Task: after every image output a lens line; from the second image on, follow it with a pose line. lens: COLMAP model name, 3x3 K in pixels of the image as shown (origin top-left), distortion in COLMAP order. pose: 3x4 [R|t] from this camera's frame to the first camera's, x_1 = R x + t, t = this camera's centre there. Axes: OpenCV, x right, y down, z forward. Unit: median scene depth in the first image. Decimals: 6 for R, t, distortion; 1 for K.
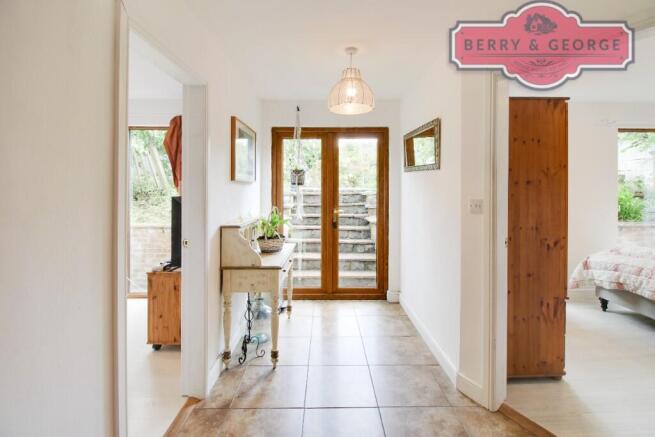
lens RADIAL K [[309.1, 0, 333.2], [0, 309.1, 186.1], [0, 0, 1]] dist [0.003821, -0.012340]
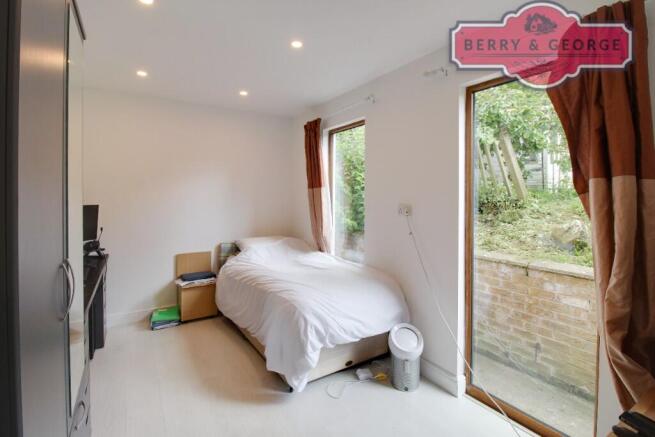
lens RADIAL K [[304.2, 0, 332.0], [0, 304.2, 208.2], [0, 0, 1]] dist [0.001239, -0.018705]
pose [[0.525410, 0.027795, -0.850395, -0.356833], [0.012861, 0.999093, 0.040602, -0.002298], [0.850752, -0.032270, 0.524576, 0.541386]]
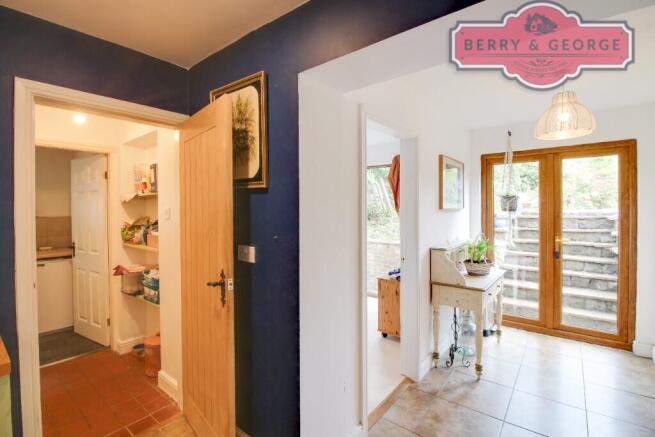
lens RADIAL K [[304.2, 0, 332.0], [0, 304.2, 208.2], [0, 0, 1]] dist [0.001239, -0.018705]
pose [[0.773164, -0.003572, -0.634196, 0.066867], [0.010829, 0.999913, 0.007570, -0.027740], [0.634114, -0.012720, 0.773135, -0.115405]]
